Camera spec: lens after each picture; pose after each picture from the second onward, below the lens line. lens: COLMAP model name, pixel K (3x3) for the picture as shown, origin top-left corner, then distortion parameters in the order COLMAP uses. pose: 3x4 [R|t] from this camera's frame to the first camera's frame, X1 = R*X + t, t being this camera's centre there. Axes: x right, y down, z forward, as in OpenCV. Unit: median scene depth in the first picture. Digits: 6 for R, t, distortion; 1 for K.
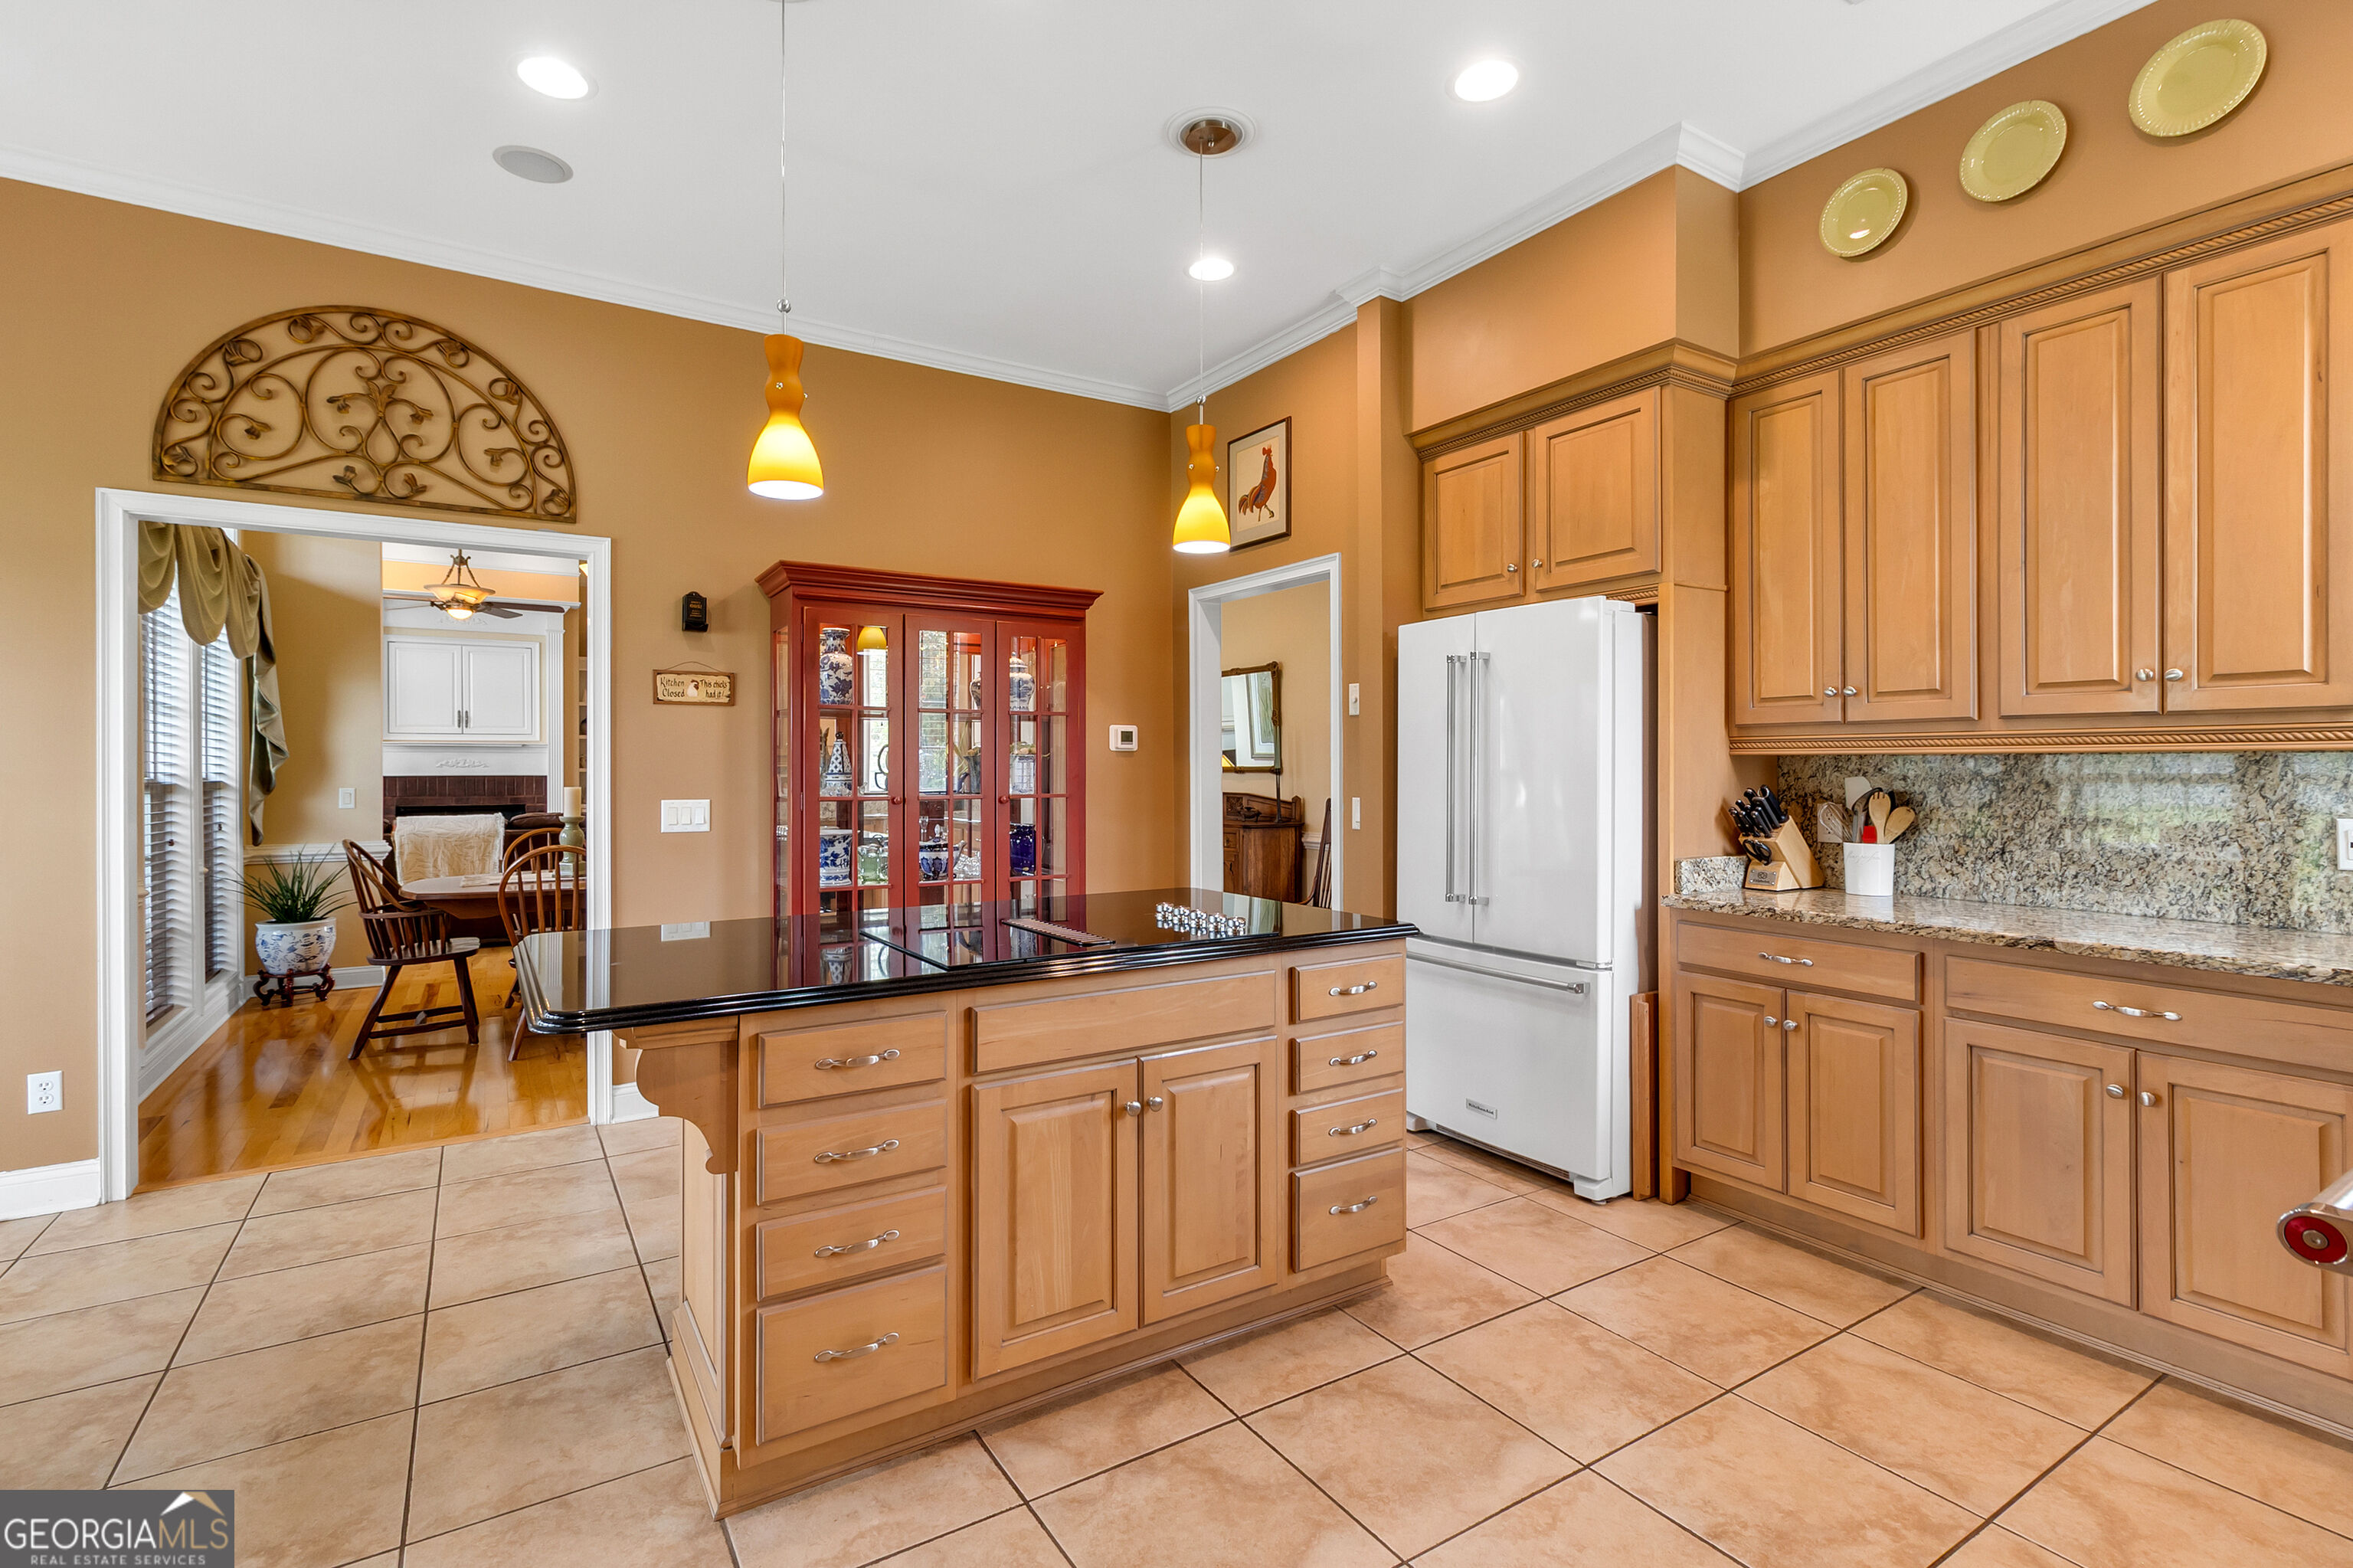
lens RADIAL K [[1096.4, 0, 1166.5], [0, 1096.4, 765.7], [0, 0, 1]] dist [0.000982, 0.001119]
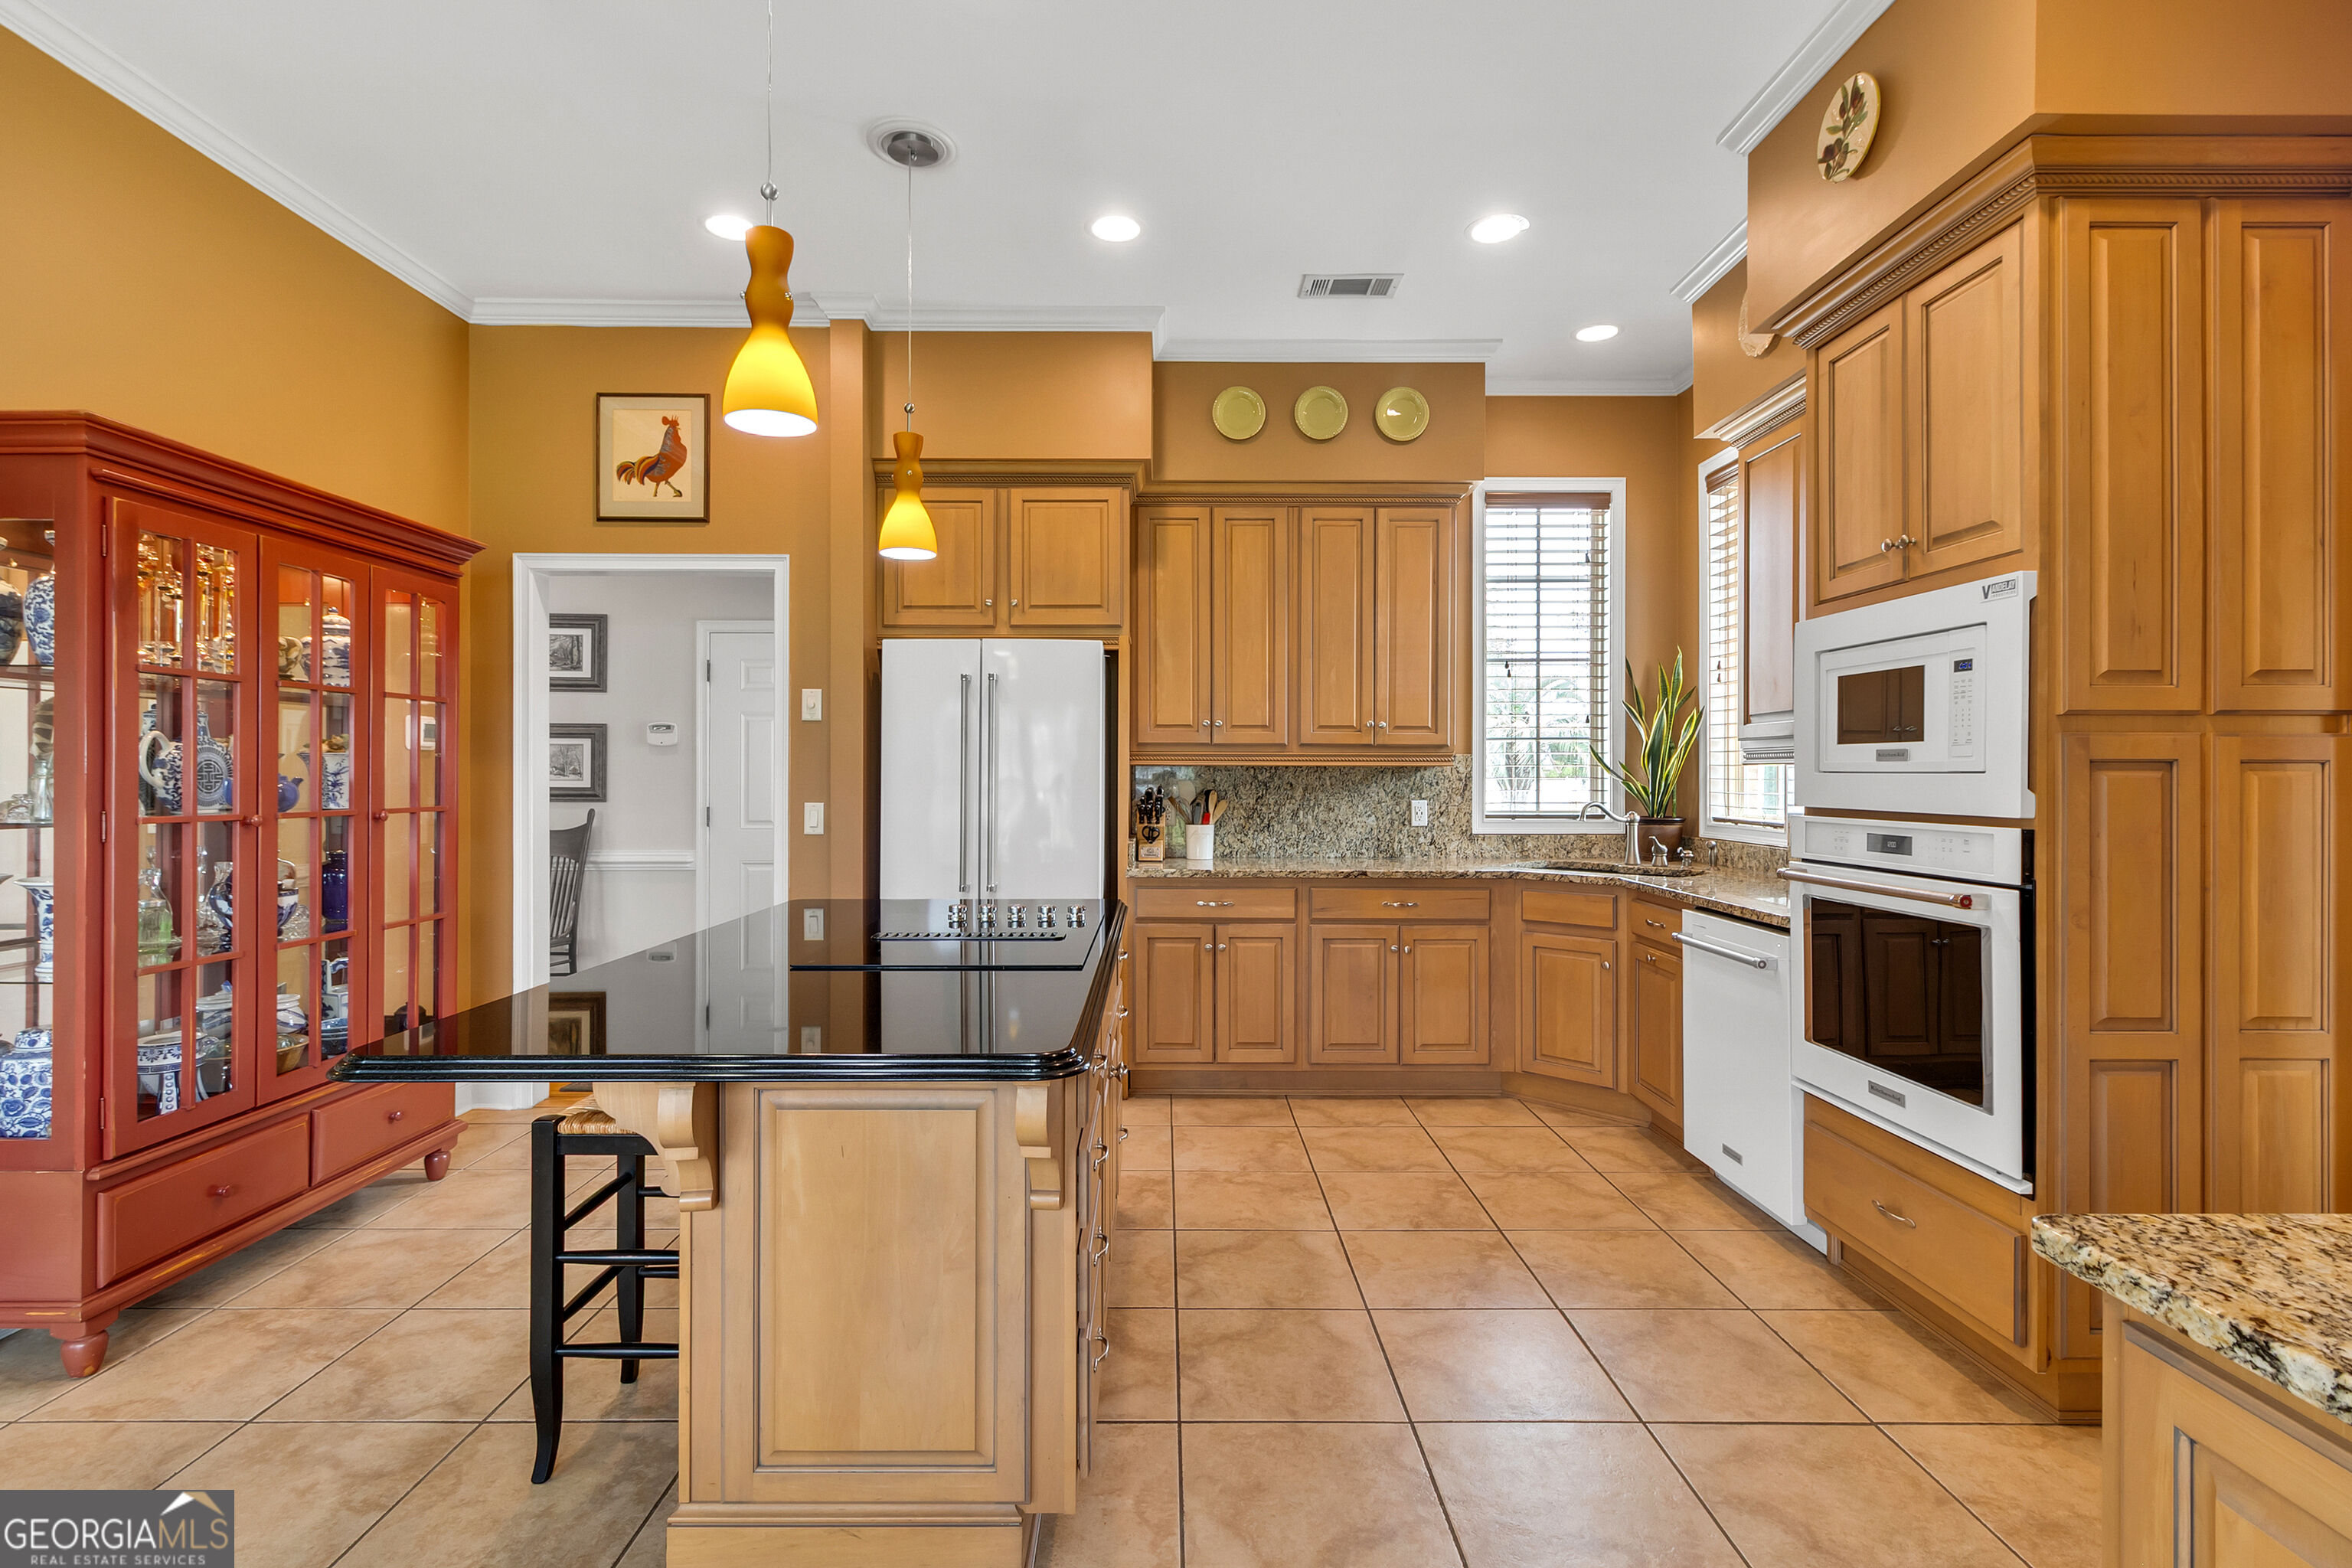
lens RADIAL K [[1095.9, 0, 1172.8], [0, 1095.9, 773.7], [0, 0, 1]] dist [0.000982, 0.001119]
pose [[0.527049, 0.003221, 0.849829, -0.617447], [-0.003778, 0.999992, -0.001448, 0.003205], [-0.849827, -0.002448, 0.527057, 0.232687]]
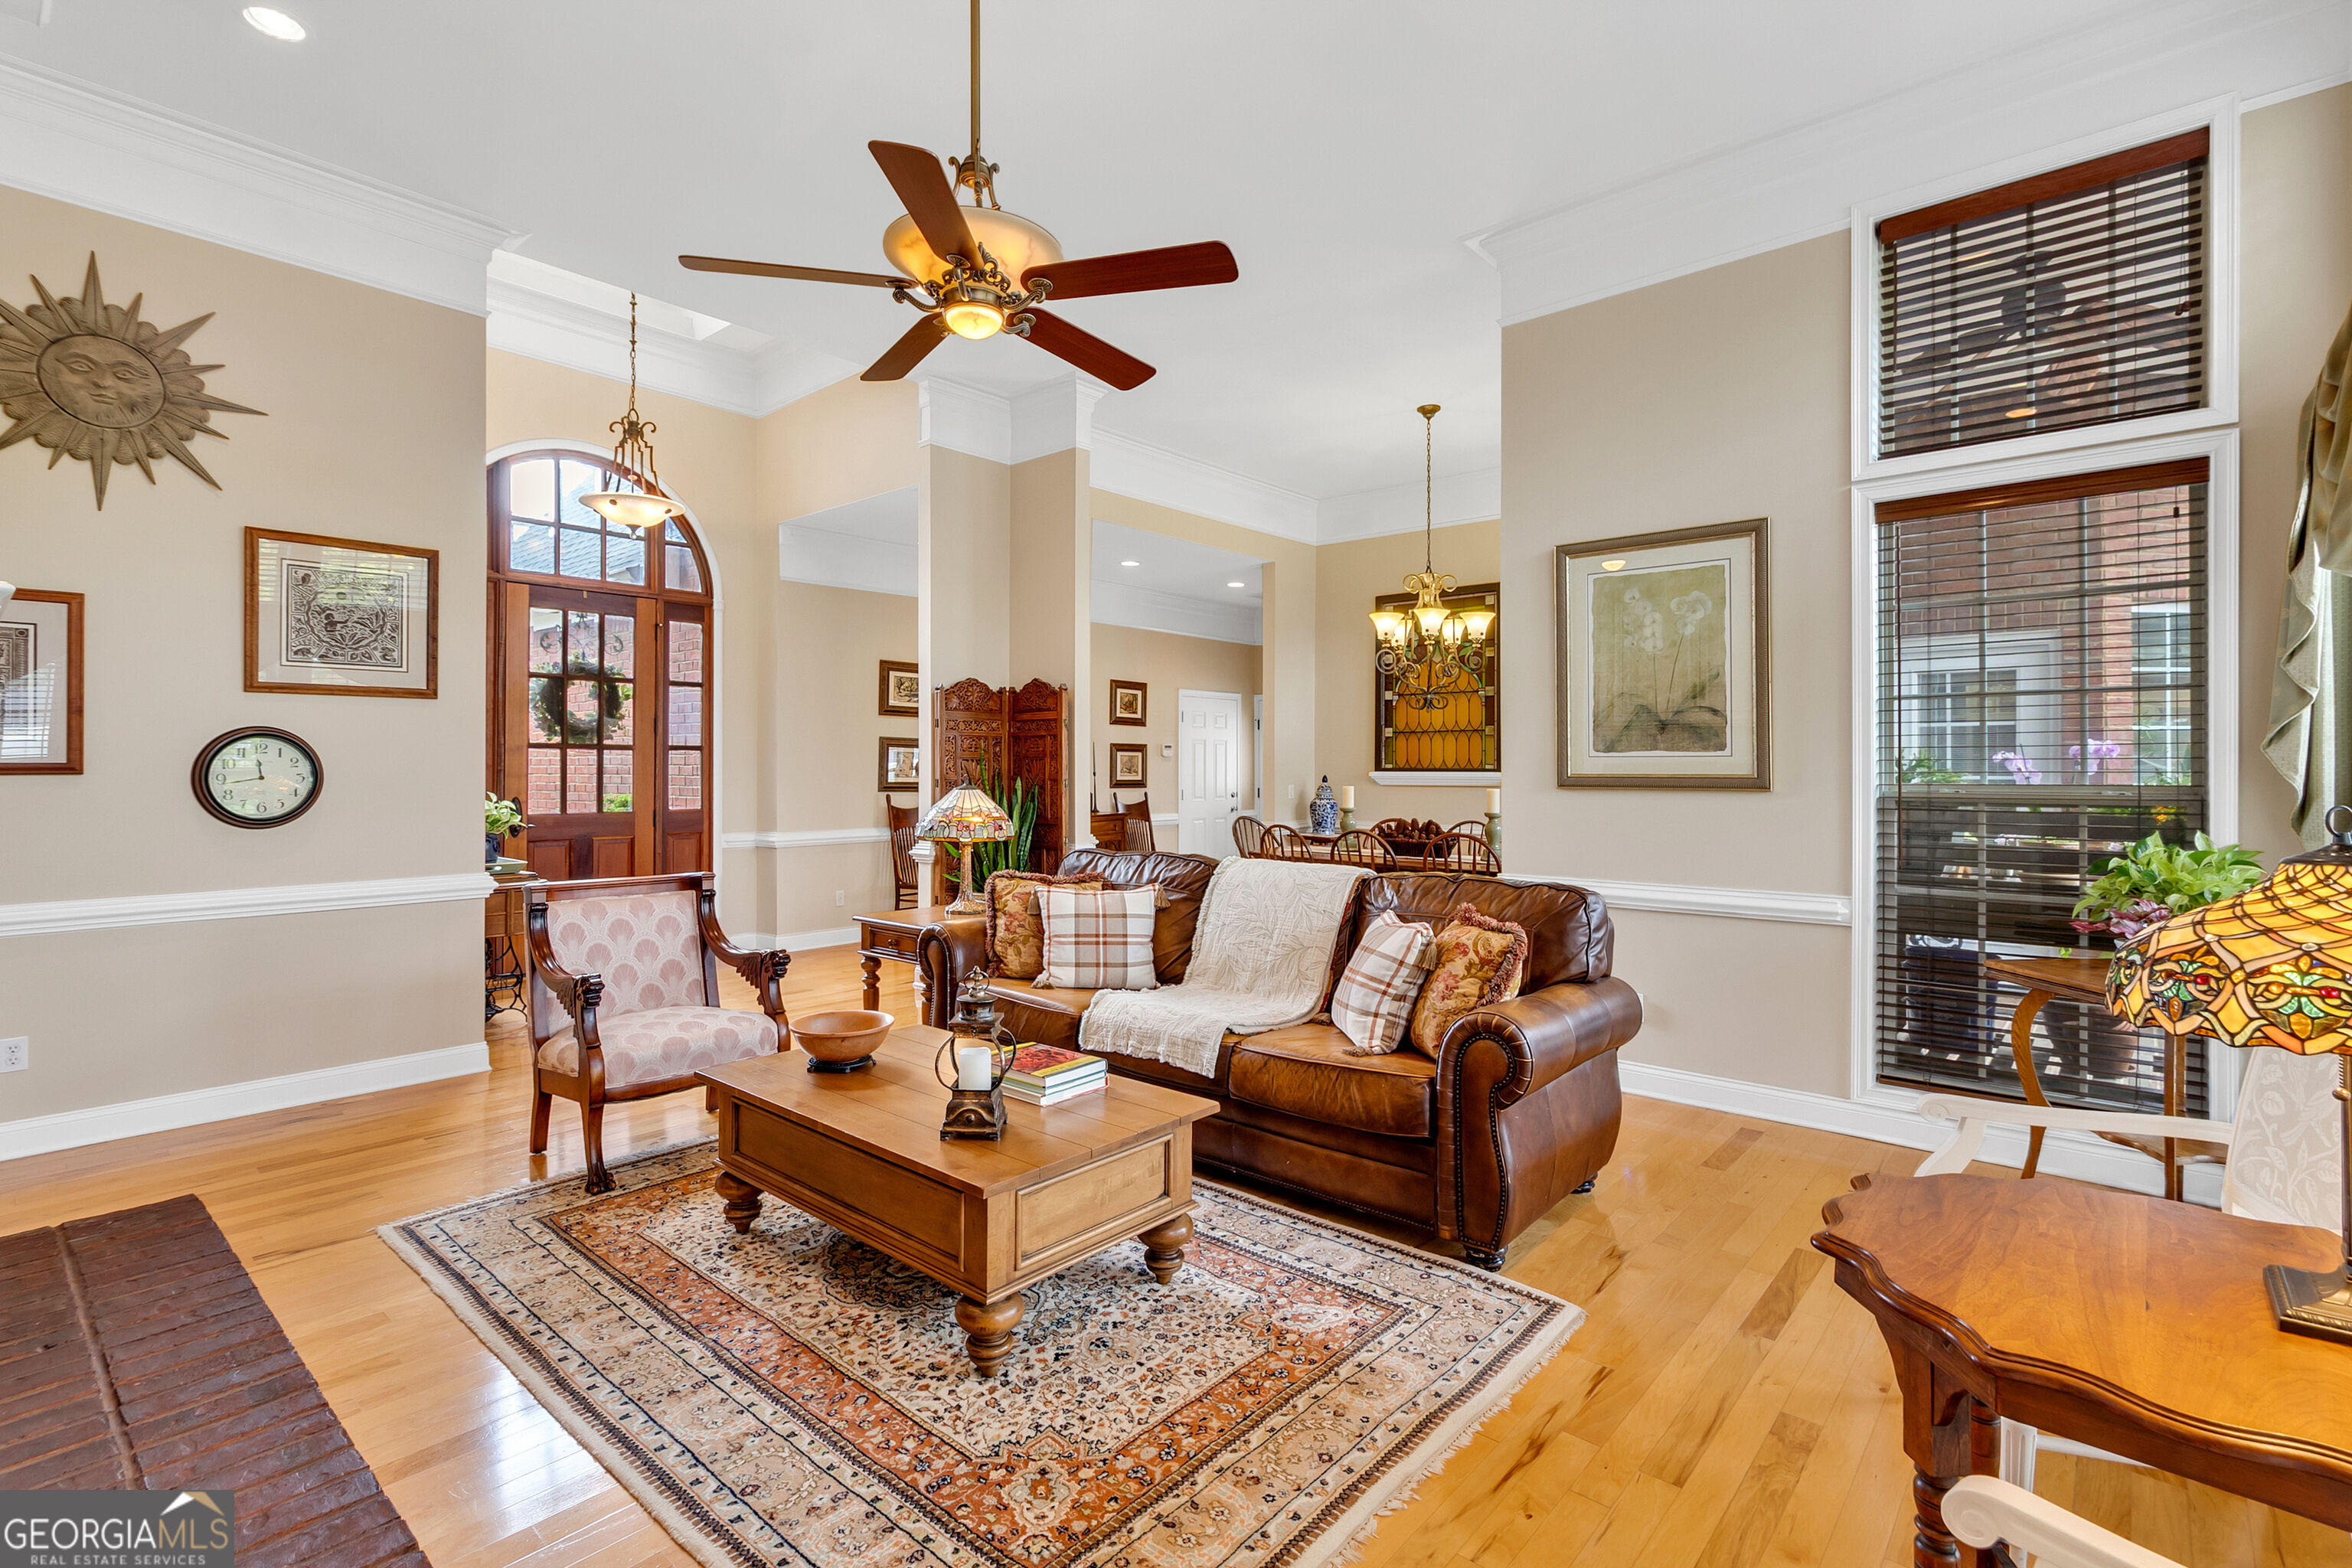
lens RADIAL K [[1095.9, 0, 1171.6], [0, 1095.9, 764.7], [0, 0, 1]] dist [0.000982, 0.001119]
pose [[-0.295259, 0.003930, 0.955409, -2.621386], [-0.002230, 0.999986, -0.004803, -0.001953], [-0.955415, -0.003548, -0.295246, 2.775166]]
